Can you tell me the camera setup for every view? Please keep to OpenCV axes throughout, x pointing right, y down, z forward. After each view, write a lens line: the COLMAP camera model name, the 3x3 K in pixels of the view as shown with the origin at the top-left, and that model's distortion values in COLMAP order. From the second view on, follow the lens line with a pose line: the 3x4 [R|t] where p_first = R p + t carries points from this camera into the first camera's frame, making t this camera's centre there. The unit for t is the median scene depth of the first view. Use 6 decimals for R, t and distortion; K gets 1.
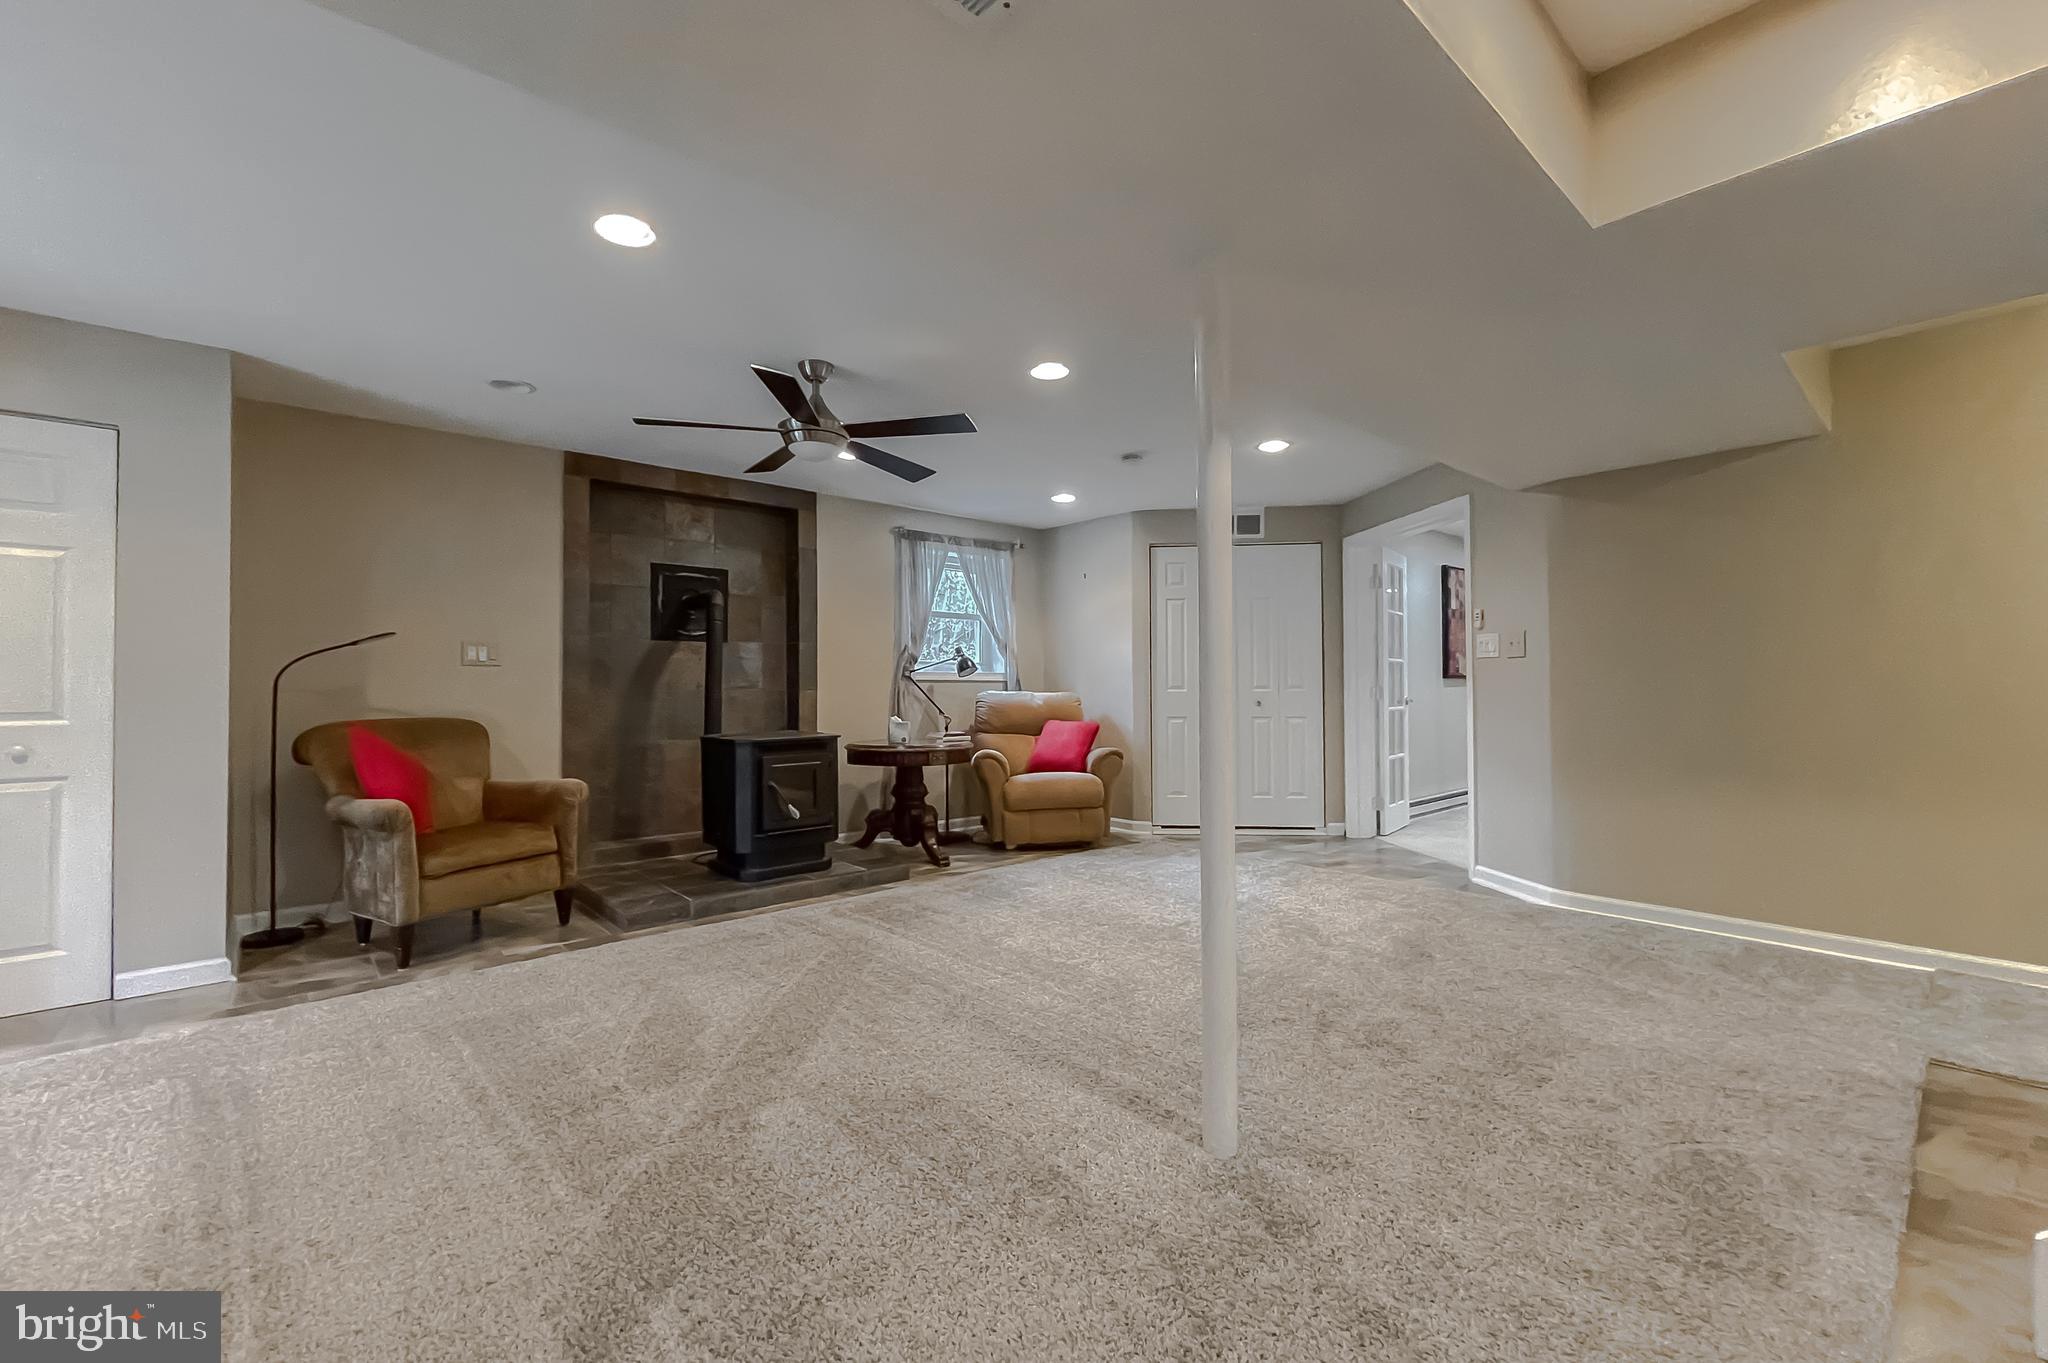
lens RADIAL K [[810.5, 0, 1024.0], [0, 810.5, 681.5], [0, 0, 1]] dist [-0.000092, -0.000013]
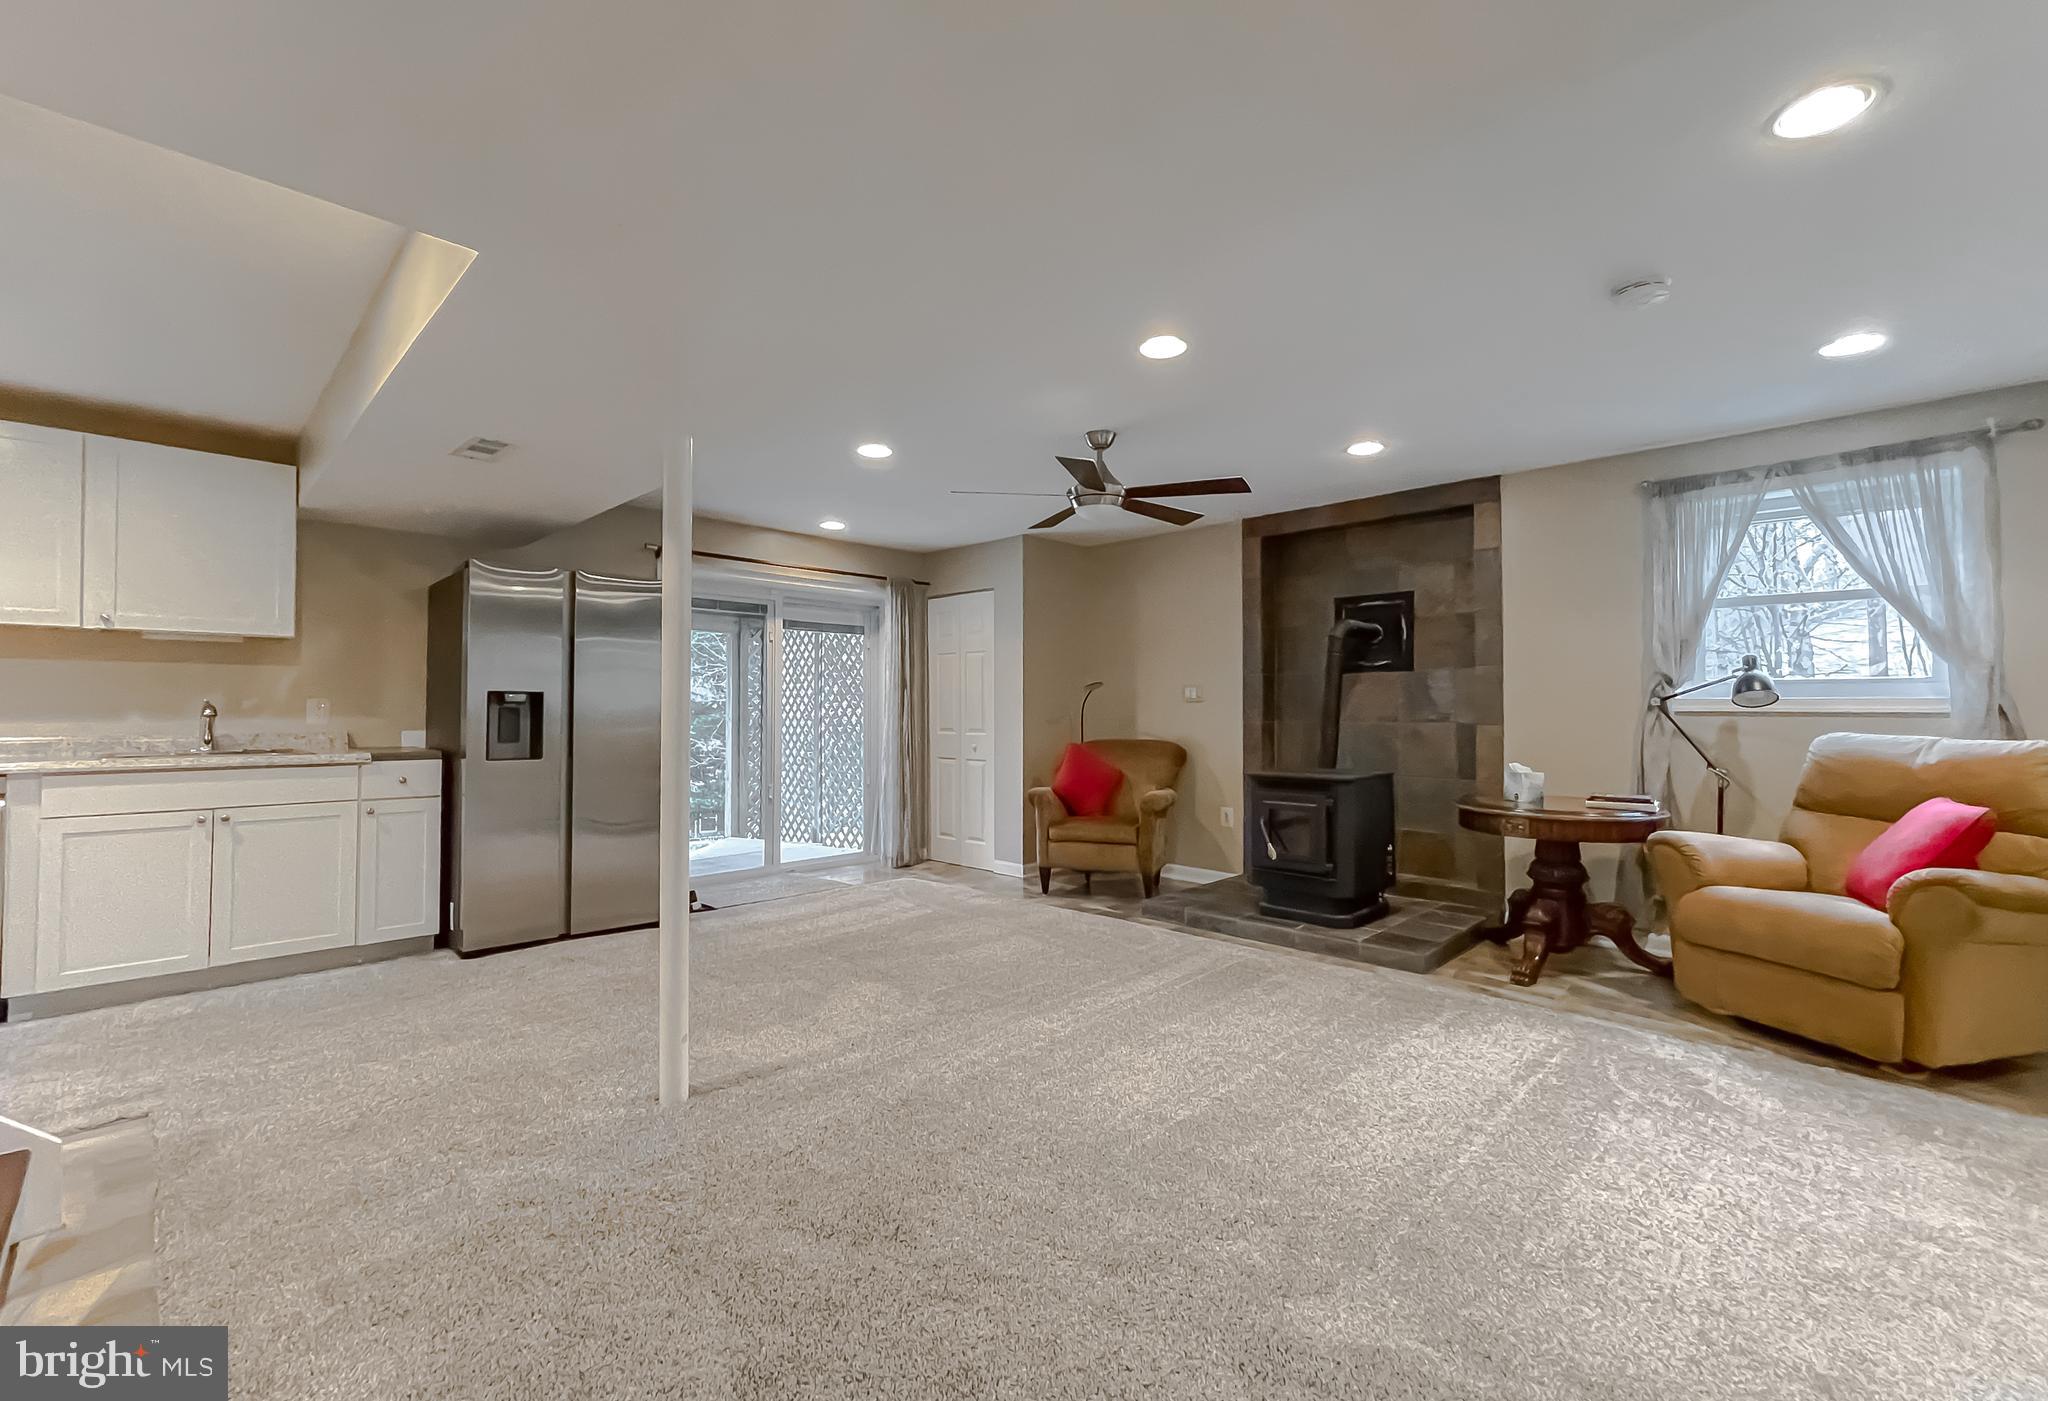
lens RADIAL K [[869.3, 0, 1024.5], [0, 869.3, 680.9], [0, 0, 1]] dist [0.001279, -0.000012]
pose [[0.069747, -0.031529, -0.997066, 0.590418], [0.001885, 0.999503, -0.031474, -0.007647], [0.997563, 0.000316, 0.069772, 0.514636]]
